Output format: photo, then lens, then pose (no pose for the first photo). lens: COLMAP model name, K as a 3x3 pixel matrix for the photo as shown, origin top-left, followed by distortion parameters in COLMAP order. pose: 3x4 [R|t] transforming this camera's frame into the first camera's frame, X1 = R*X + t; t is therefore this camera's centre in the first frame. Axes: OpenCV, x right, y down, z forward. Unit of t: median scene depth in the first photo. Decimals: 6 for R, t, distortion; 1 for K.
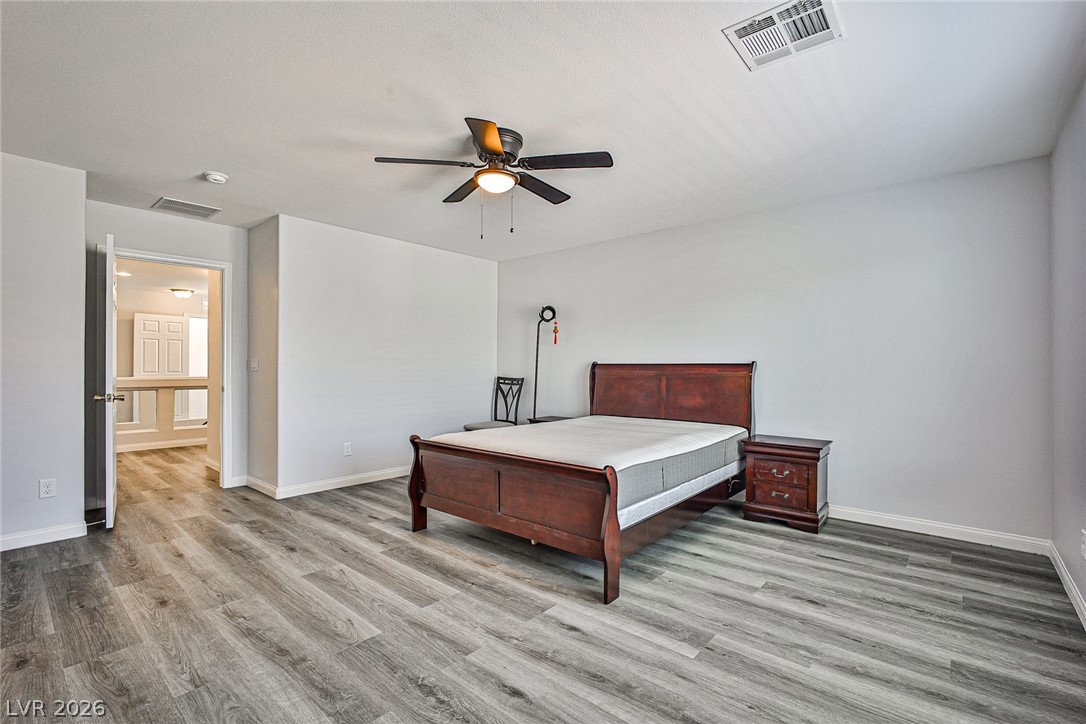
lens RADIAL K [[486.7, 0, 548.1], [0, 486.7, 368.2], [0, 0, 1]] dist [-0.030618, 0.010271]
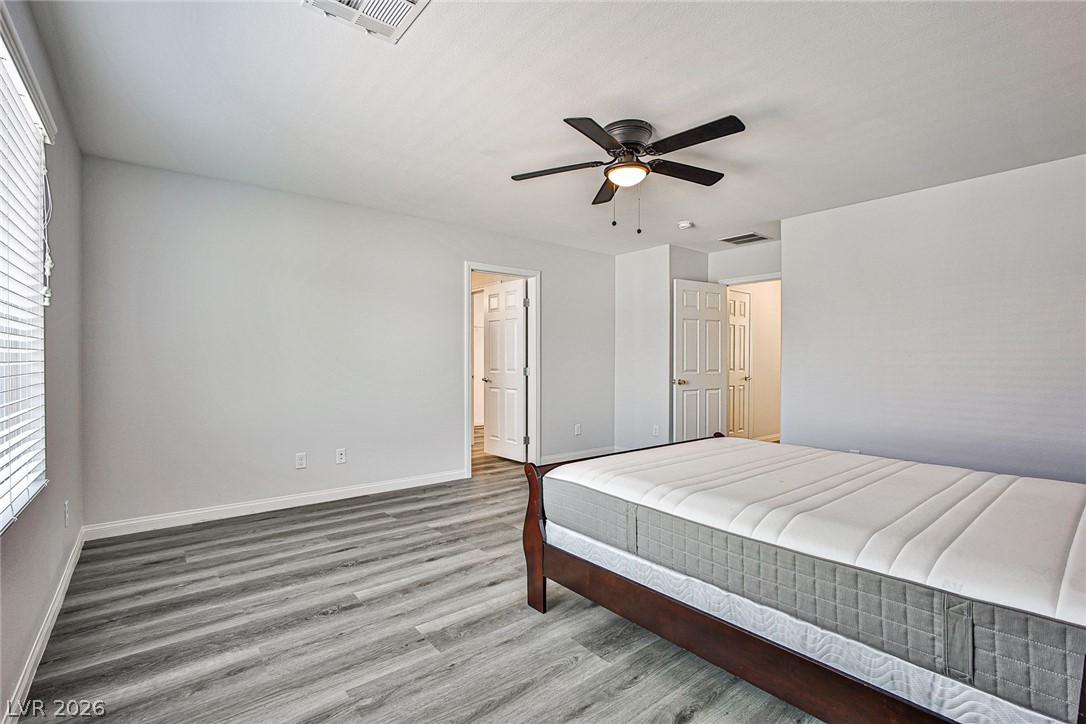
lens RADIAL K [[486.7, 0, 534.7], [0, 486.7, 364.0], [0, 0, 1]] dist [-0.030618, 0.010271]
pose [[-0.183381, -0.000504, -0.983042, 0.948855], [-0.007179, 0.999974, 0.000827, 0.004018], [0.983016, 0.007209, -0.183380, 1.047768]]
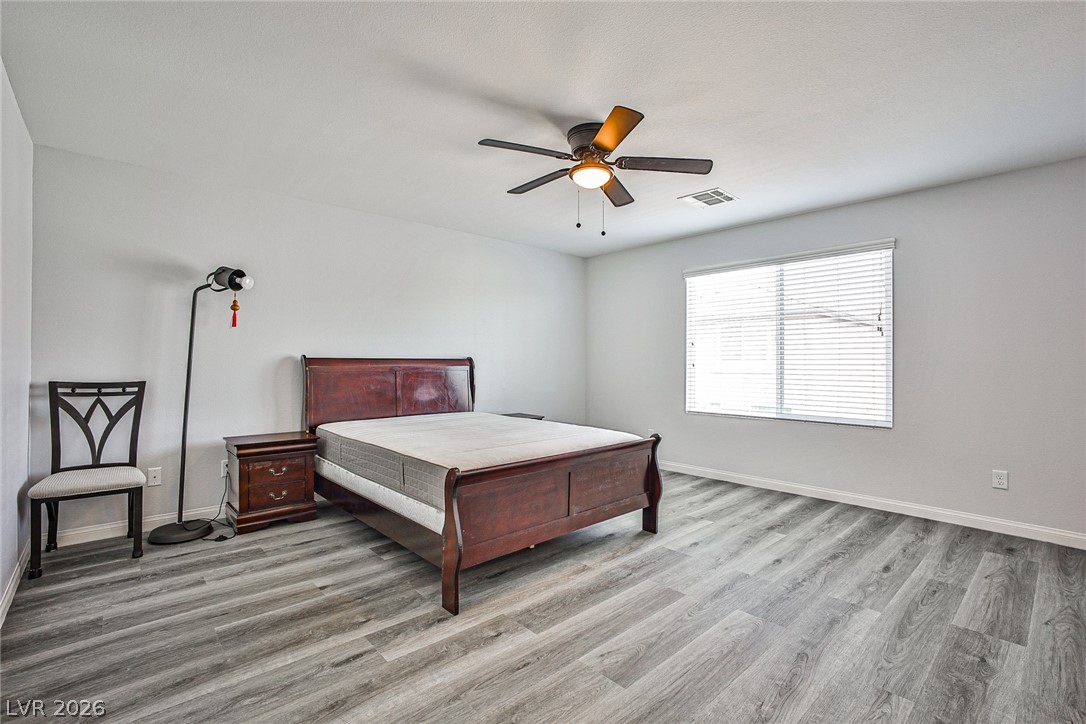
lens RADIAL K [[486.7, 0, 535.7], [0, 486.7, 362.5], [0, 0, 1]] dist [-0.030618, 0.010271]
pose [[0.130503, -0.001490, 0.991447, -1.162779], [-0.000889, 0.999998, 0.001620, -0.007184], [-0.991447, -0.001092, 0.130502, 1.029401]]
